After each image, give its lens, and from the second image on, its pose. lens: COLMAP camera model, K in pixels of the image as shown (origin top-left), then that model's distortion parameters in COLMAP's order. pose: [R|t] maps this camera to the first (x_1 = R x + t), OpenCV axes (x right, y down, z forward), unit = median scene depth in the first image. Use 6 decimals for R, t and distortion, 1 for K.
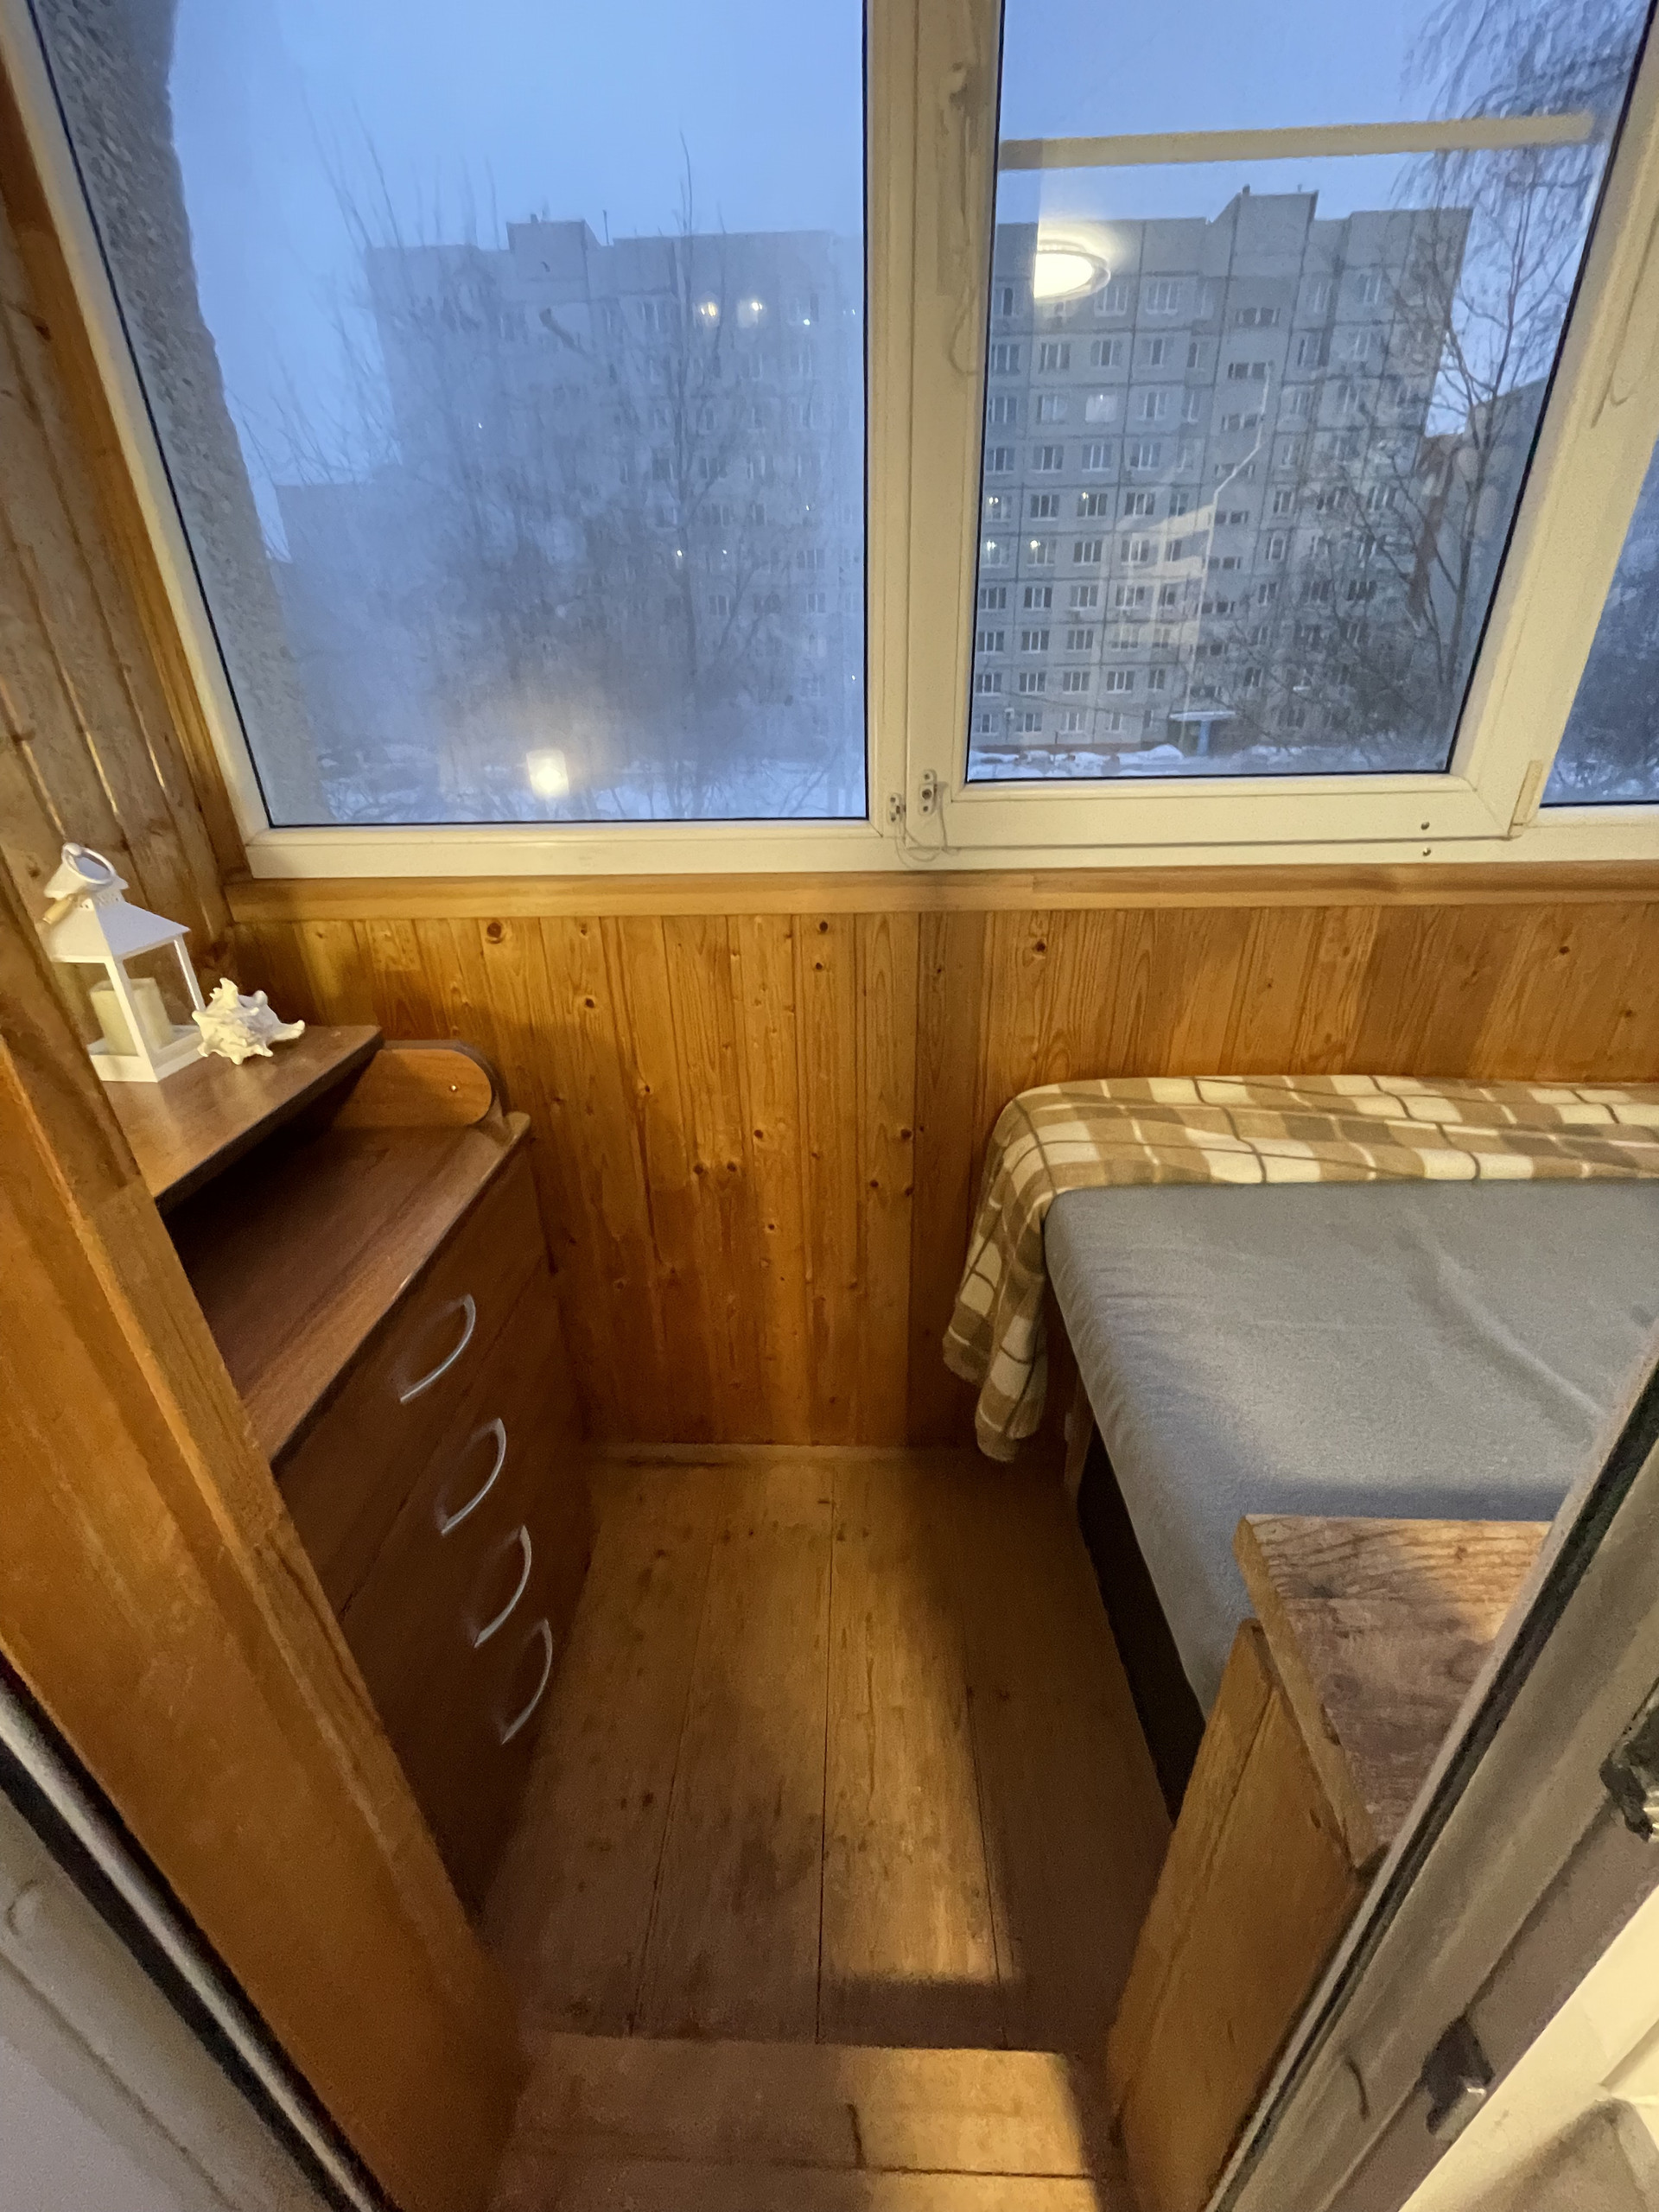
lens RADIAL K [[893.3, 0, 830.5], [0, 893.3, 1096.1], [0, 0, 1]] dist [-0.002897, 0.000231]
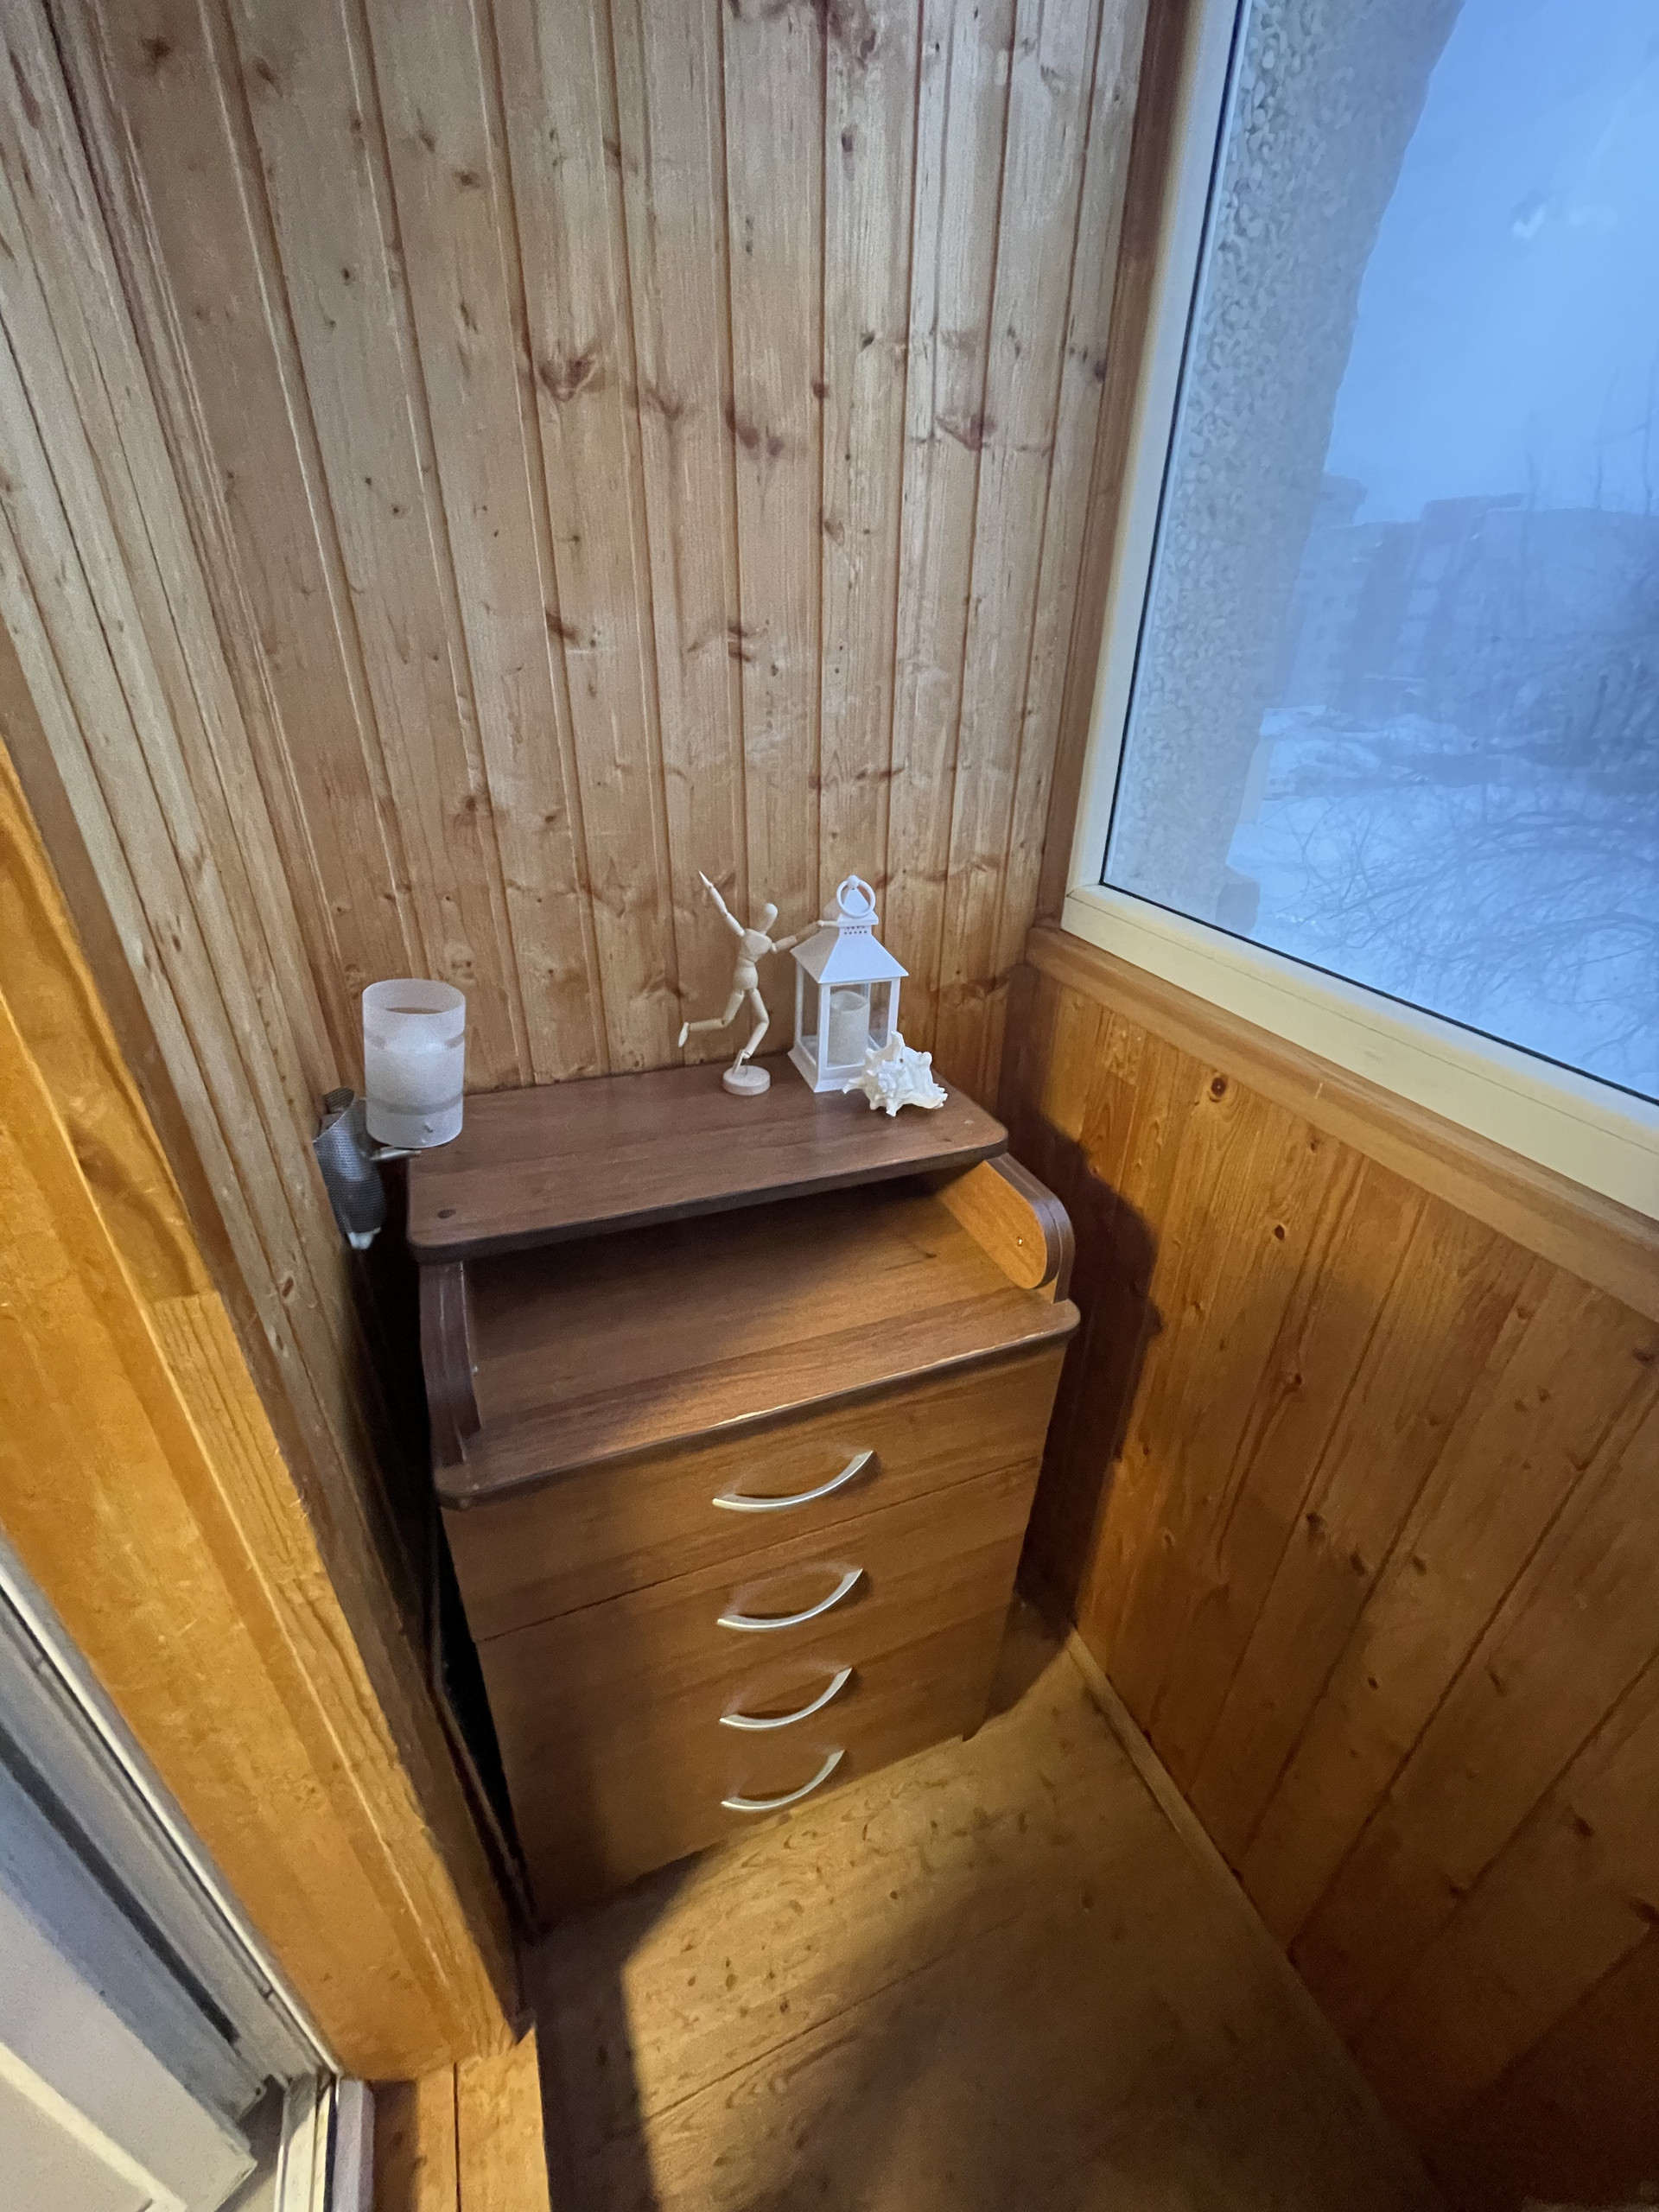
lens RADIAL K [[893.3, 0, 830.5], [0, 893.3, 1096.1], [0, 0, 1]] dist [-0.002897, 0.000231]
pose [[0.407244, 0.456809, -0.790872, 0.100389], [-0.429784, 0.859914, 0.275379, -0.255361], [0.805877, 0.227757, 0.546524, 0.325616]]
